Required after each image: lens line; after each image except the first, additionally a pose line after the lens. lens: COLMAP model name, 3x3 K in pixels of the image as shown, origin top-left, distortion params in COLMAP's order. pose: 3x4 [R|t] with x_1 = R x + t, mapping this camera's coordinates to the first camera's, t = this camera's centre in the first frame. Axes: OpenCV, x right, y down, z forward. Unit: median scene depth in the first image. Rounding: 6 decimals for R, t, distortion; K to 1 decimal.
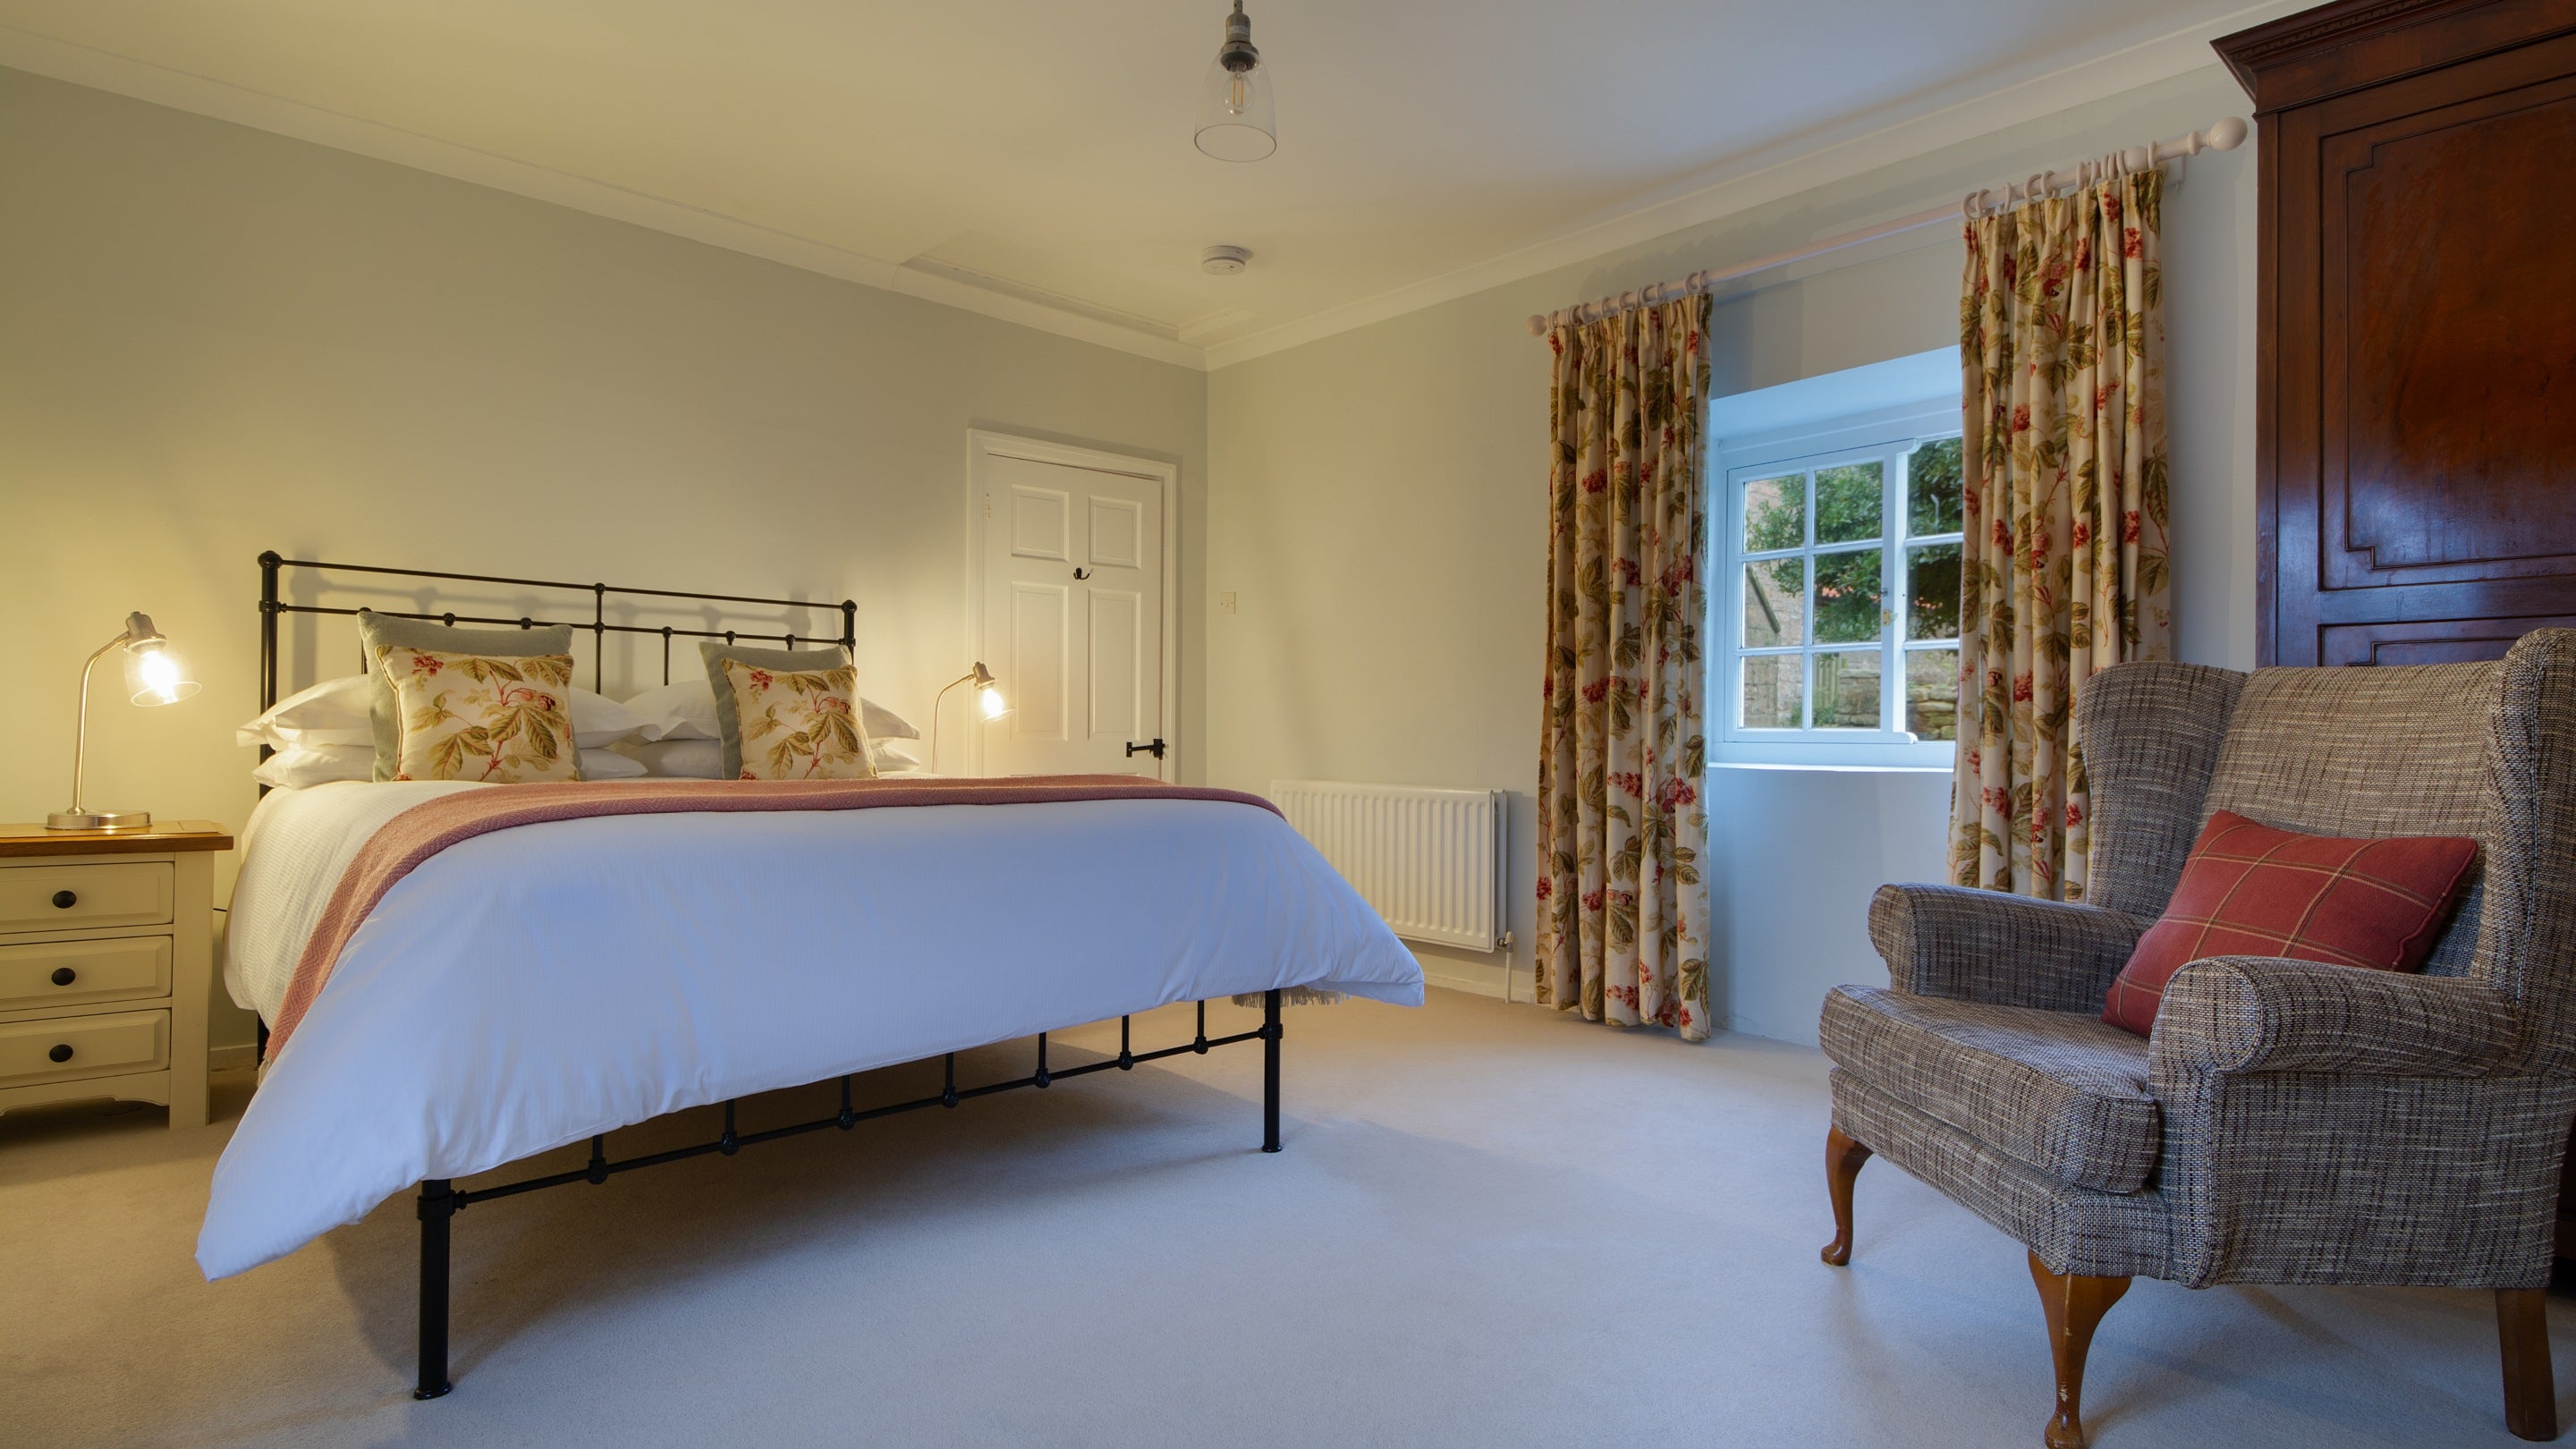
lens RADIAL K [[1315.3, 0, 1288.0], [0, 1315.3, 724.5], [0, 0, 1]] dist [0.047982, -0.057946]
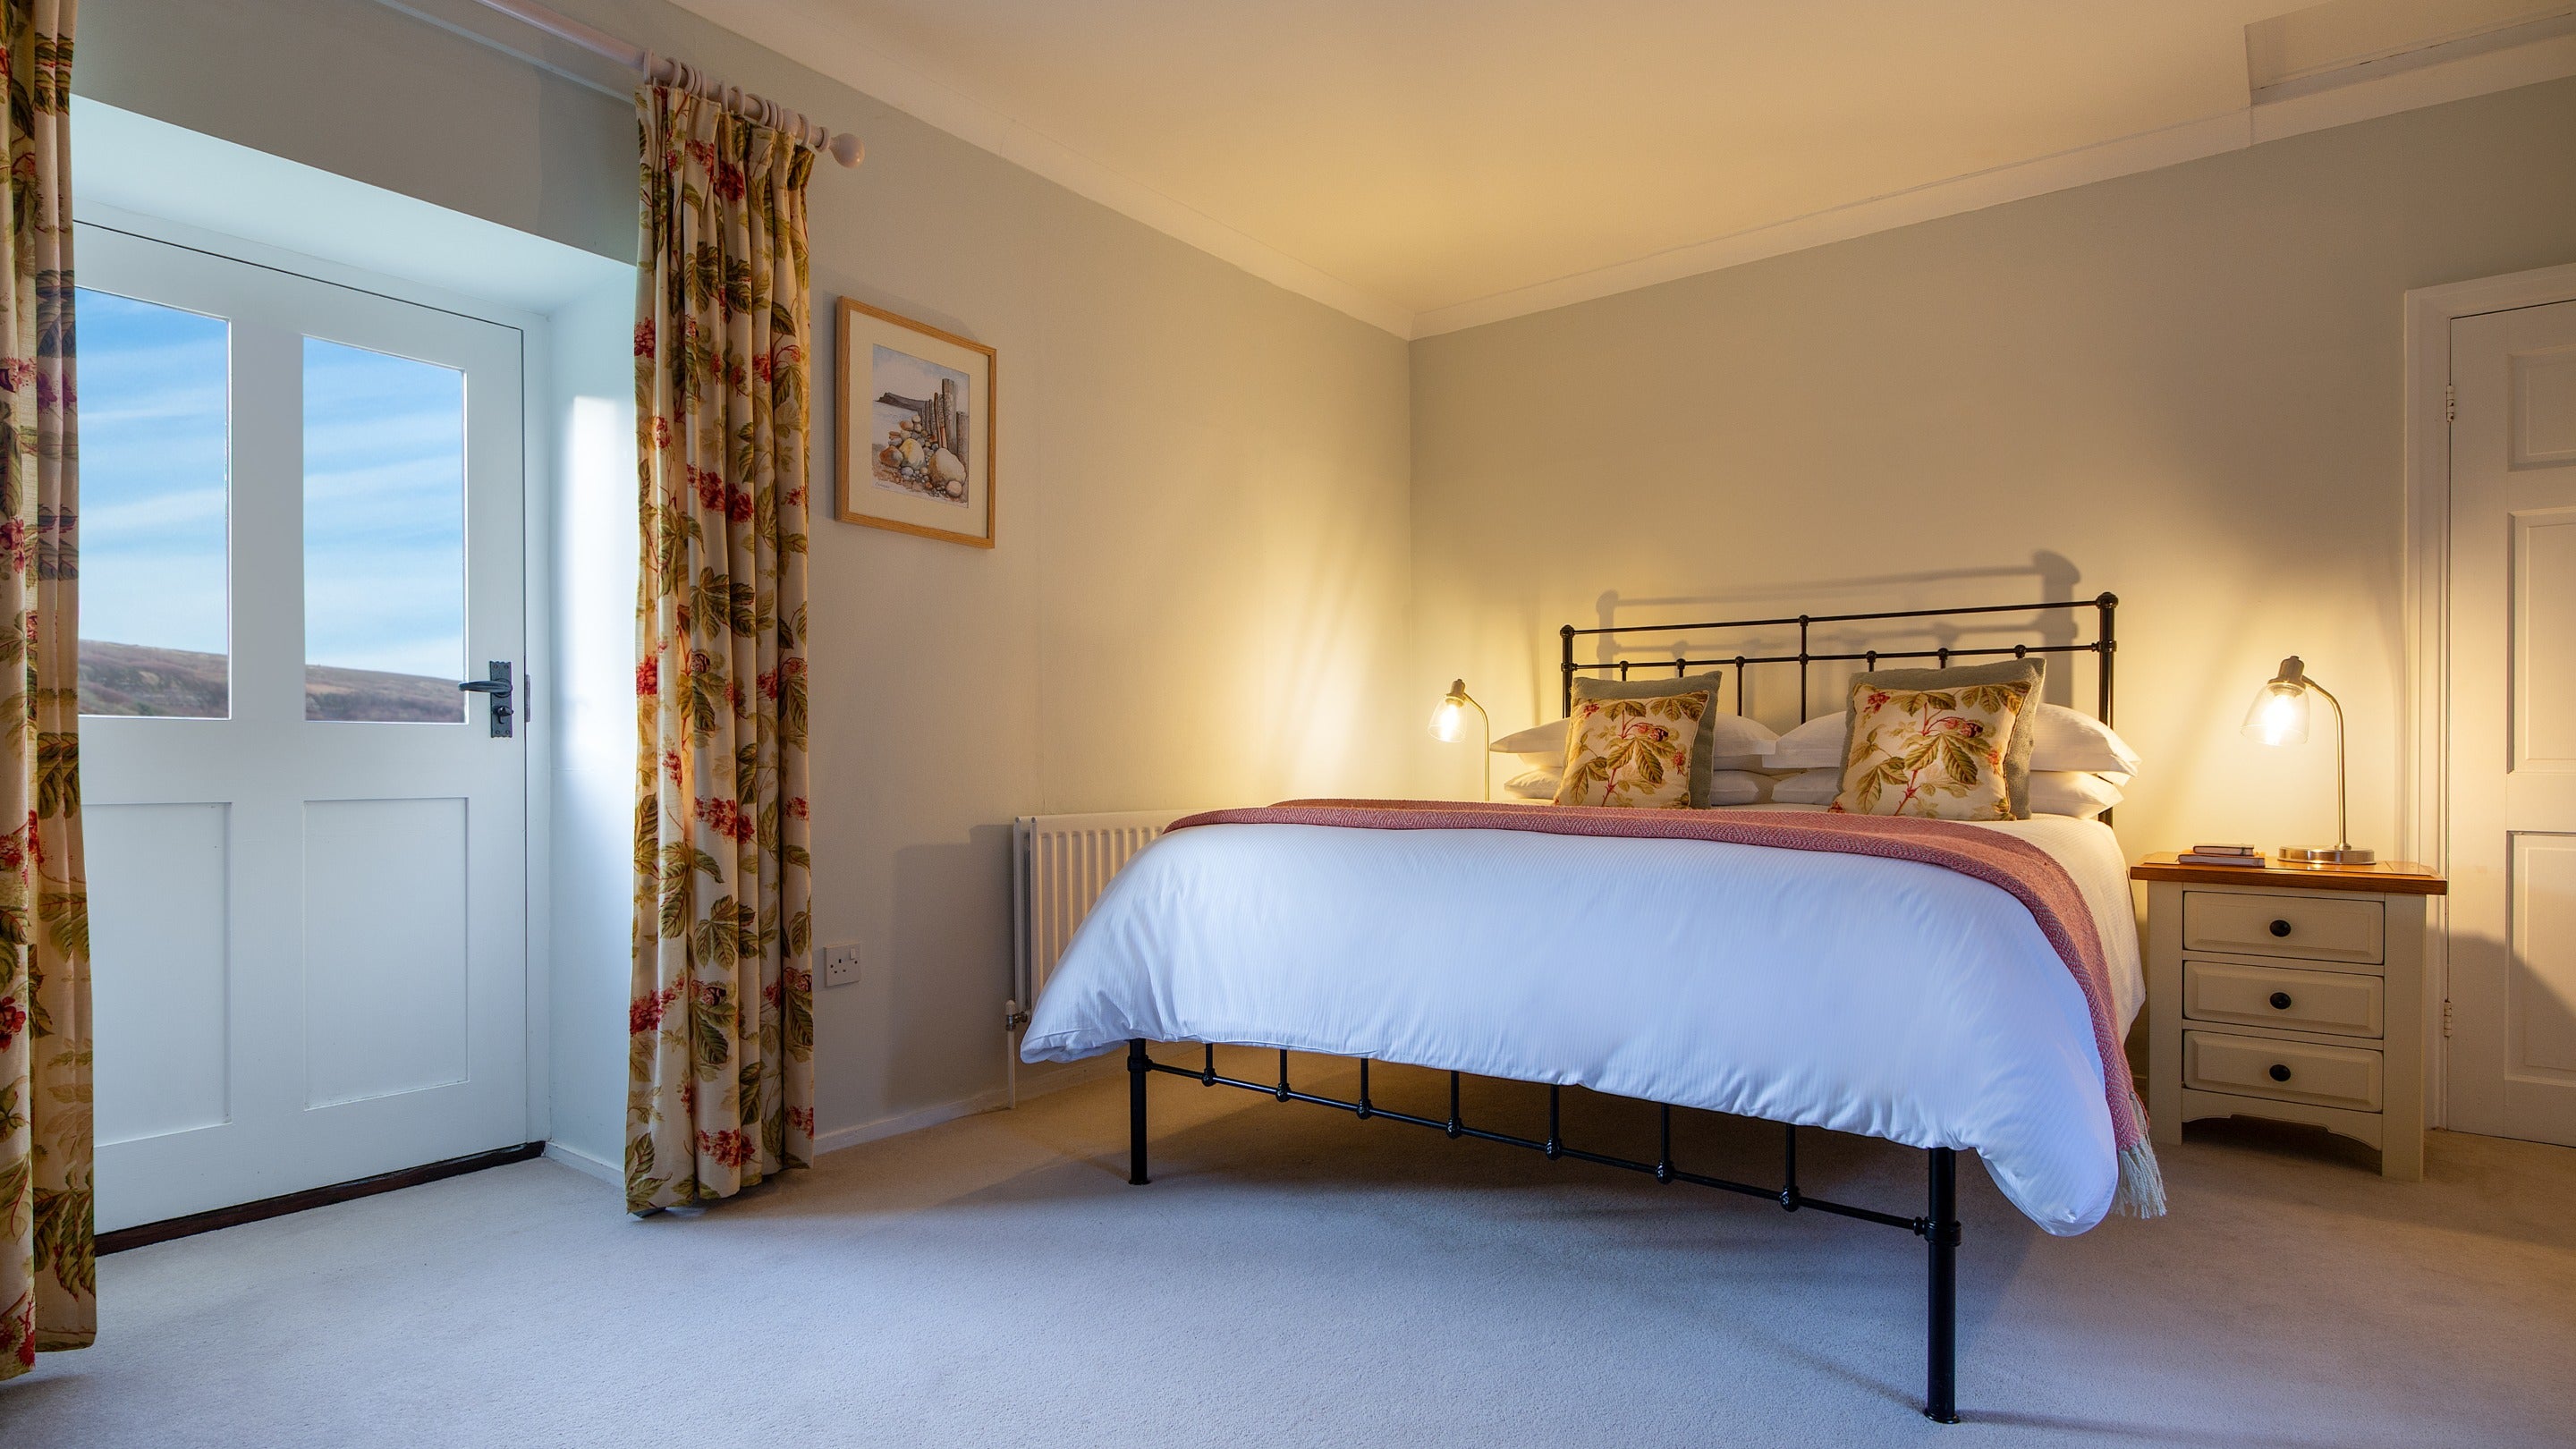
lens RADIAL K [[1310.5, 0, 1290.0], [0, 1310.5, 768.2], [0, 0, 1]] dist [0.089466, 0.000135]
pose [[0.180989, 0.001059, -0.983485, 0.417230], [0.003395, 0.999993, 0.001702, 0.008112], [0.983479, -0.003647, 0.180984, 0.422362]]
